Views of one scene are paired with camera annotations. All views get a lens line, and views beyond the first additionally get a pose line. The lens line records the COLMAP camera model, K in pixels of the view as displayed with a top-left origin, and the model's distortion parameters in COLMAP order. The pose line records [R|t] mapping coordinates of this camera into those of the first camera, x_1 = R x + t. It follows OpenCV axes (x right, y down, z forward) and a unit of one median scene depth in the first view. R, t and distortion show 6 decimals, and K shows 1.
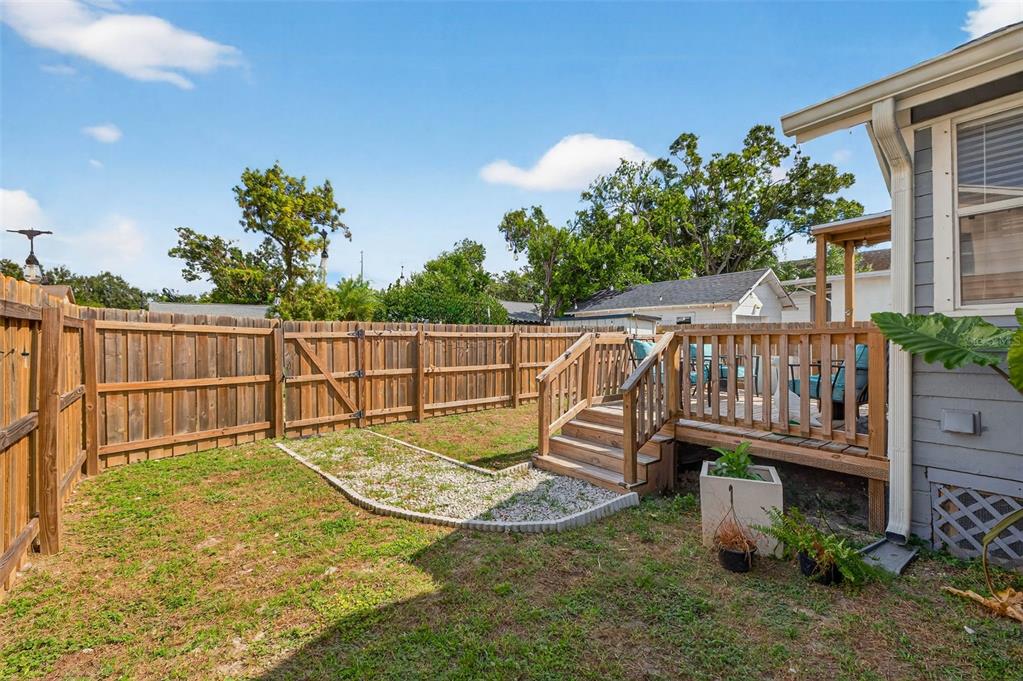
lens RADIAL K [[438.7, 0, 506.4], [0, 438.7, 343.5], [0, 0, 1]] dist [0.004937, -0.001077]
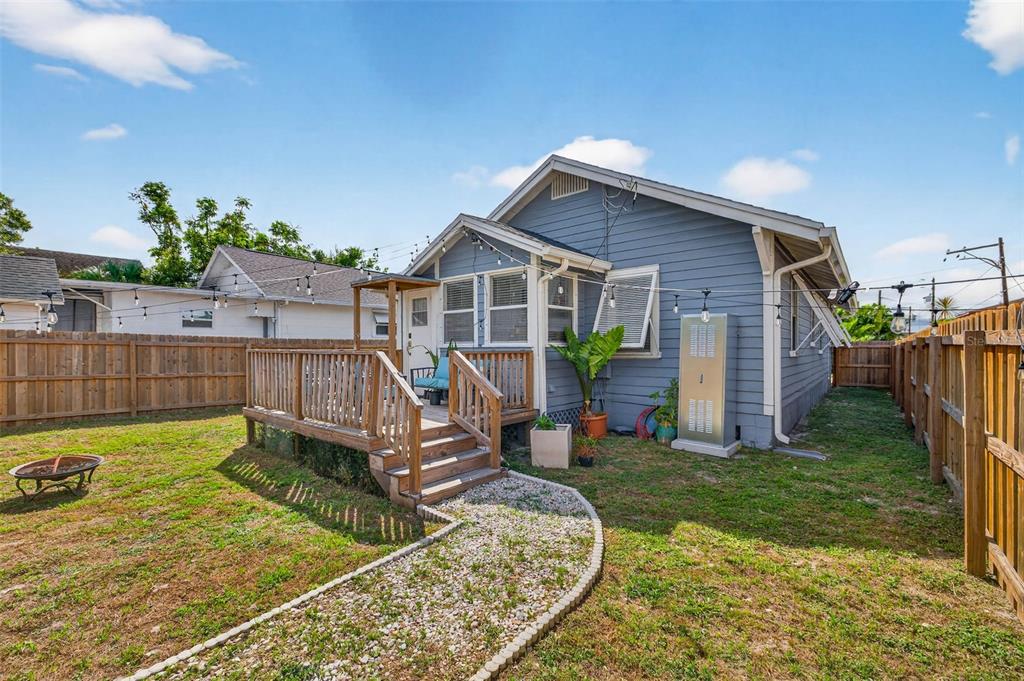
lens RADIAL K [[429.9, 0, 508.6], [0, 429.9, 345.9], [0, 0, 1]] dist [-0.000312, -0.000240]
pose [[-0.215885, 0.005463, 0.976403, -0.916113], [0.003342, 0.999983, -0.004855, -0.042428], [-0.976413, 0.002215, -0.215900, 1.153804]]
